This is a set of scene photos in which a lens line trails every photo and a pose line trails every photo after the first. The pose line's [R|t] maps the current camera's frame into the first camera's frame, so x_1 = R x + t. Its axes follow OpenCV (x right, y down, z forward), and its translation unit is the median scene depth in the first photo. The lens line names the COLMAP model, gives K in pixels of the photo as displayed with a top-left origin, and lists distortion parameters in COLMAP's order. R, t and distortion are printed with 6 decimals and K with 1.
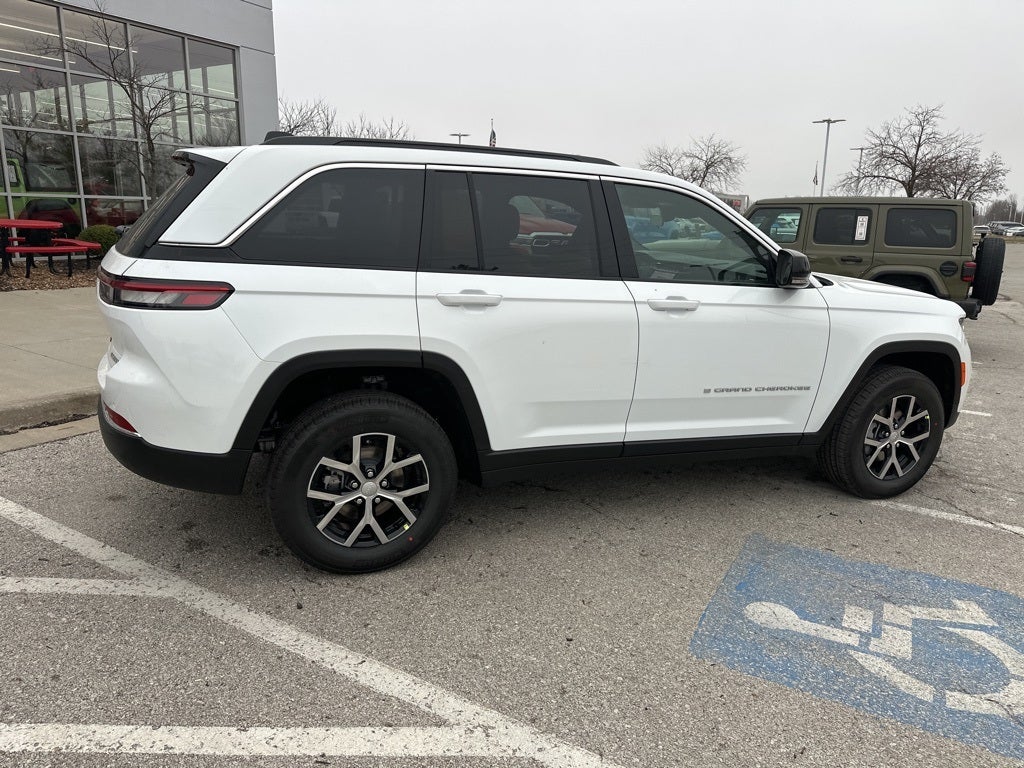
lens RADIAL K [[716.6, 0, 510.3], [0, 716.6, 375.0], [0, 0, 1]] dist [0.049712, -0.057176]
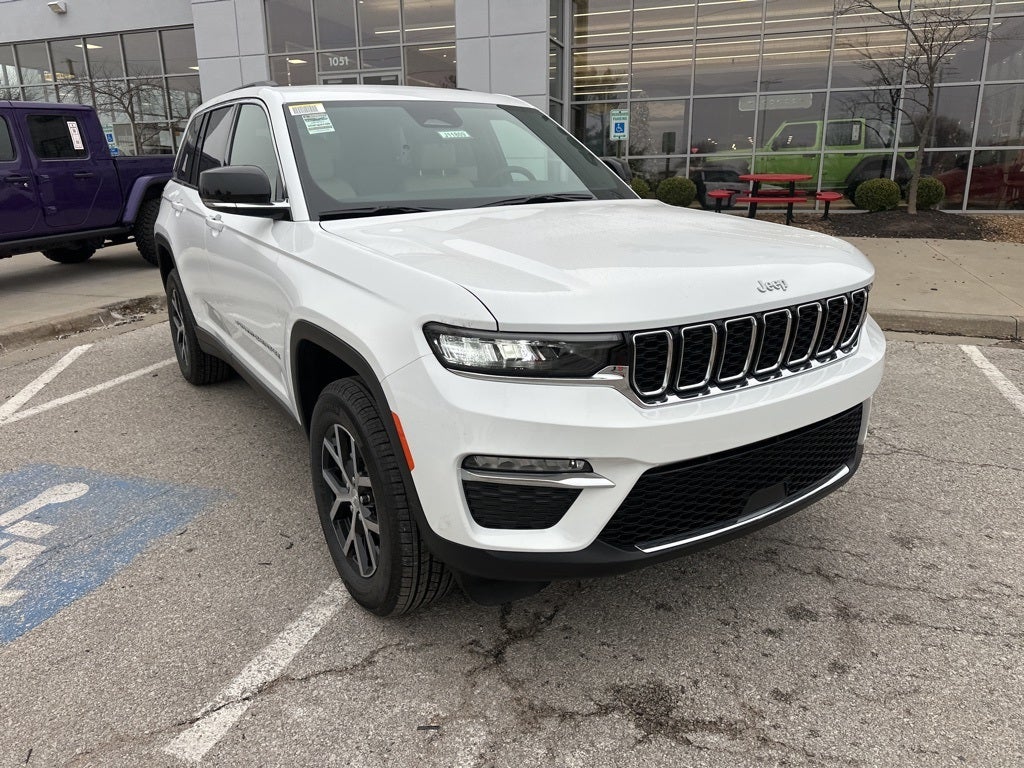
lens RADIAL K [[716.6, 0, 507.0], [0, 716.6, 380.7], [0, 0, 1]] dist [0.049712, -0.057176]
pose [[0.185396, 0.245539, -0.951493, 1.436242], [-0.197318, 0.957860, 0.208735, -0.195395], [0.962649, 0.149048, 0.226033, 1.308455]]
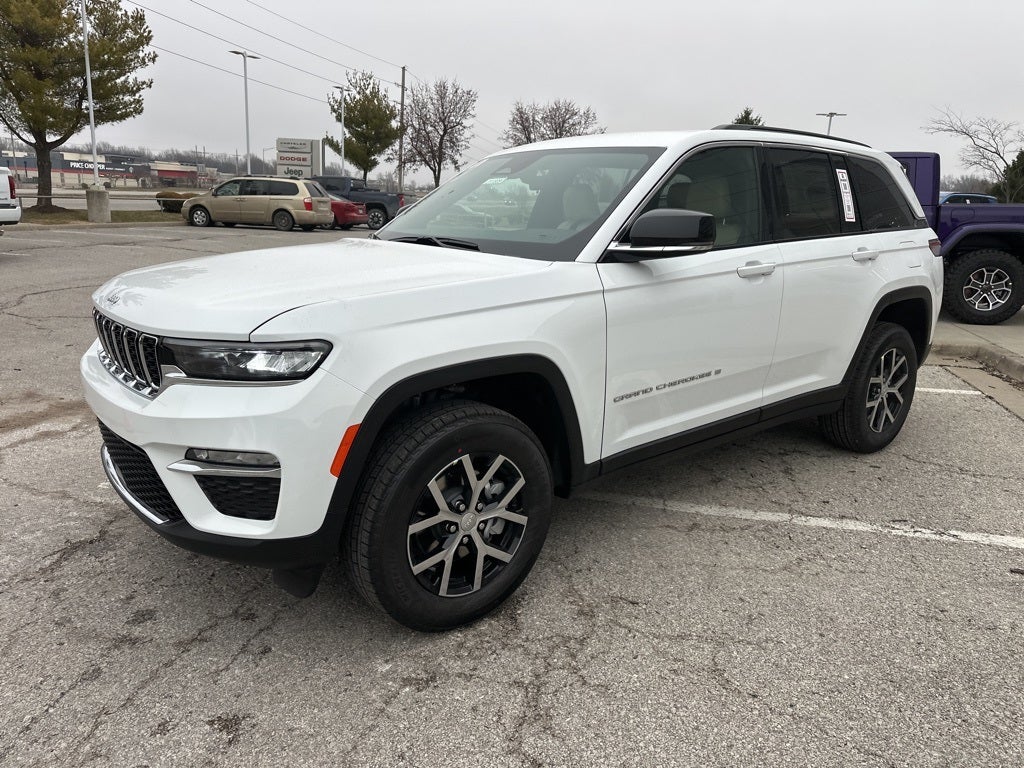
lens RADIAL K [[716.6, 0, 513.9], [0, 716.6, 382.6], [0, 0, 1]] dist [0.049712, -0.057176]
pose [[-0.955887, 0.008220, -0.293619, 0.665842], [-0.126246, 0.891074, 0.435947, -0.510684], [0.265219, 0.453784, -0.850728, 2.503511]]
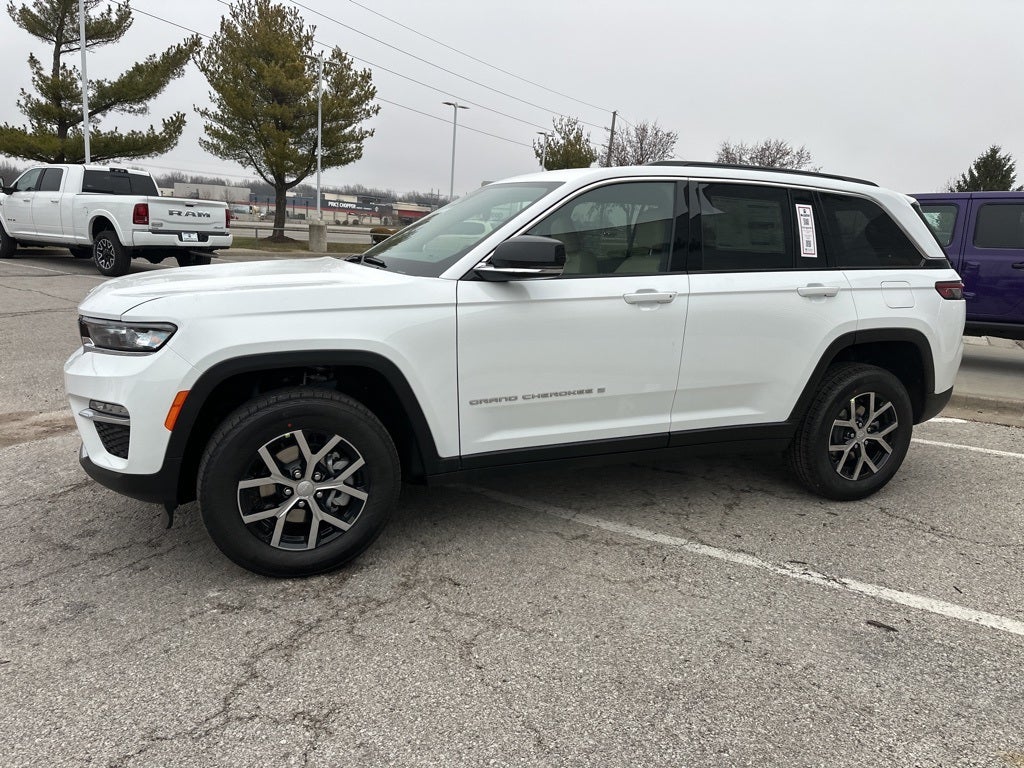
lens RADIAL K [[716.6, 0, 513.5], [0, 716.6, 385.5], [0, 0, 1]] dist [0.049712, -0.057176]
pose [[-0.996314, -0.083796, -0.018320, 0.240102], [-0.083700, 0.903078, 0.421241, -0.564737], [-0.018754, 0.421222, -0.906764, 2.680200]]
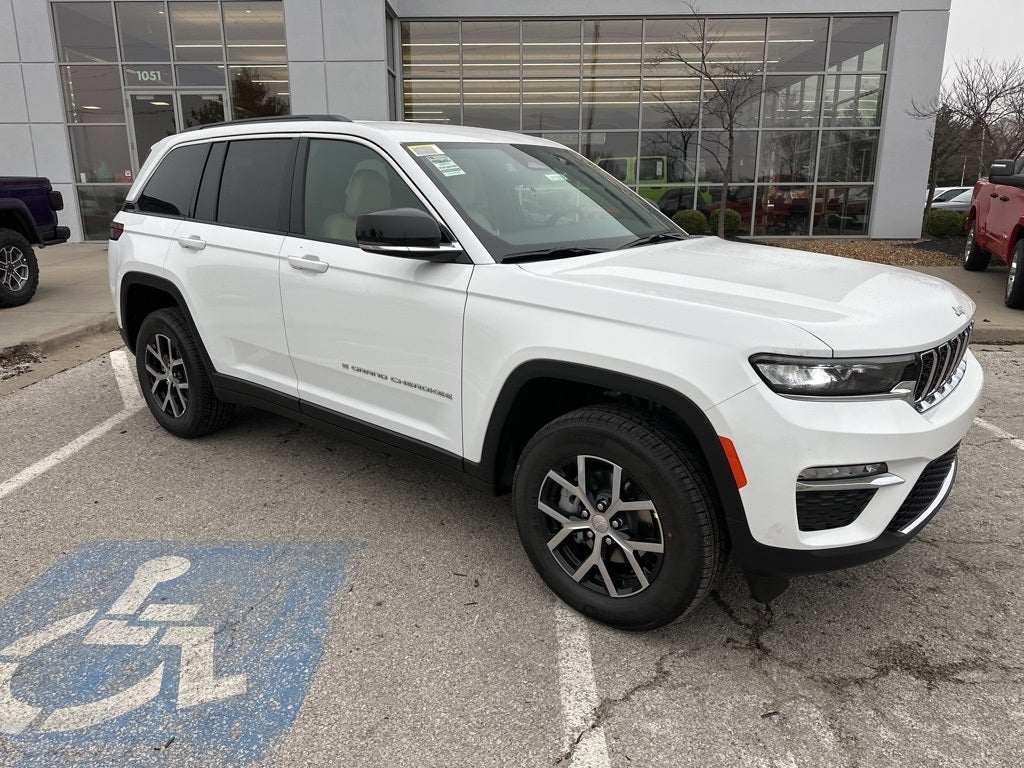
lens RADIAL K [[716.6, 0, 511.4], [0, 716.6, 385.1], [0, 0, 1]] dist [0.049712, -0.057176]
pose [[0.480423, 0.199002, -0.854162, 1.319977], [-0.178527, 0.975716, 0.126909, -0.121715], [0.858675, 0.091520, 0.504283, 0.837558]]
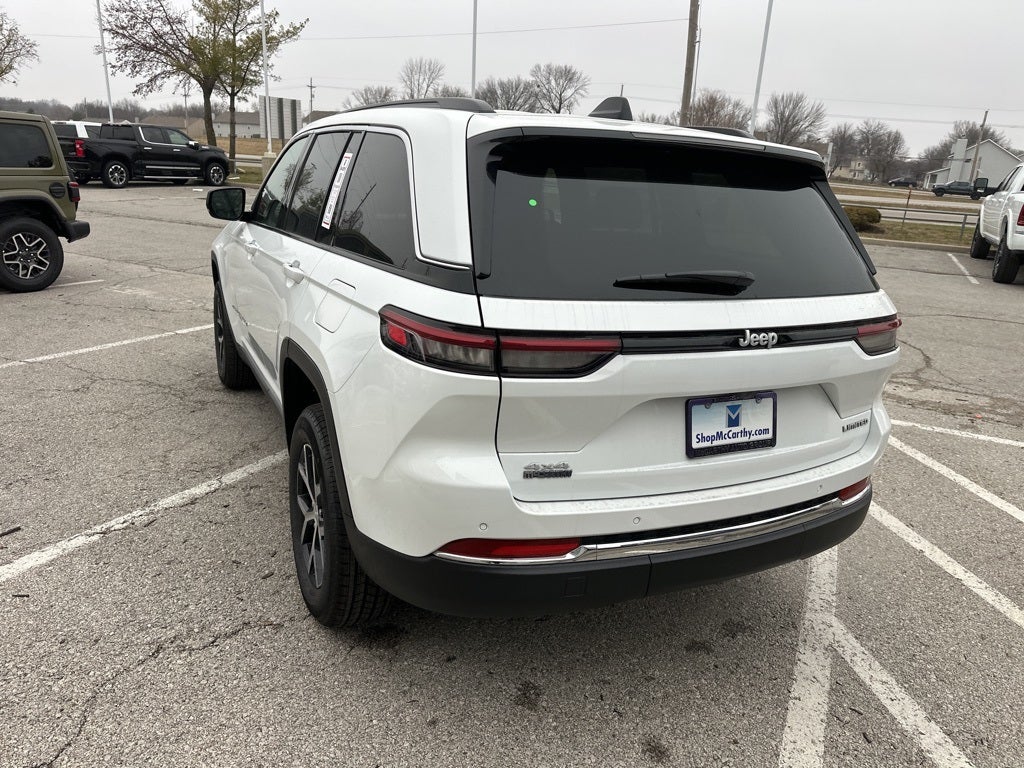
lens RADIAL K [[716.6, 0, 503.1], [0, 716.6, 381.8], [0, 0, 1]] dist [0.049712, -0.057176]
pose [[-0.063347, -0.324705, 0.943691, -1.172039], [0.162631, 0.929592, 0.330771, -0.367092], [-0.984651, 0.174427, -0.006079, 1.283543]]
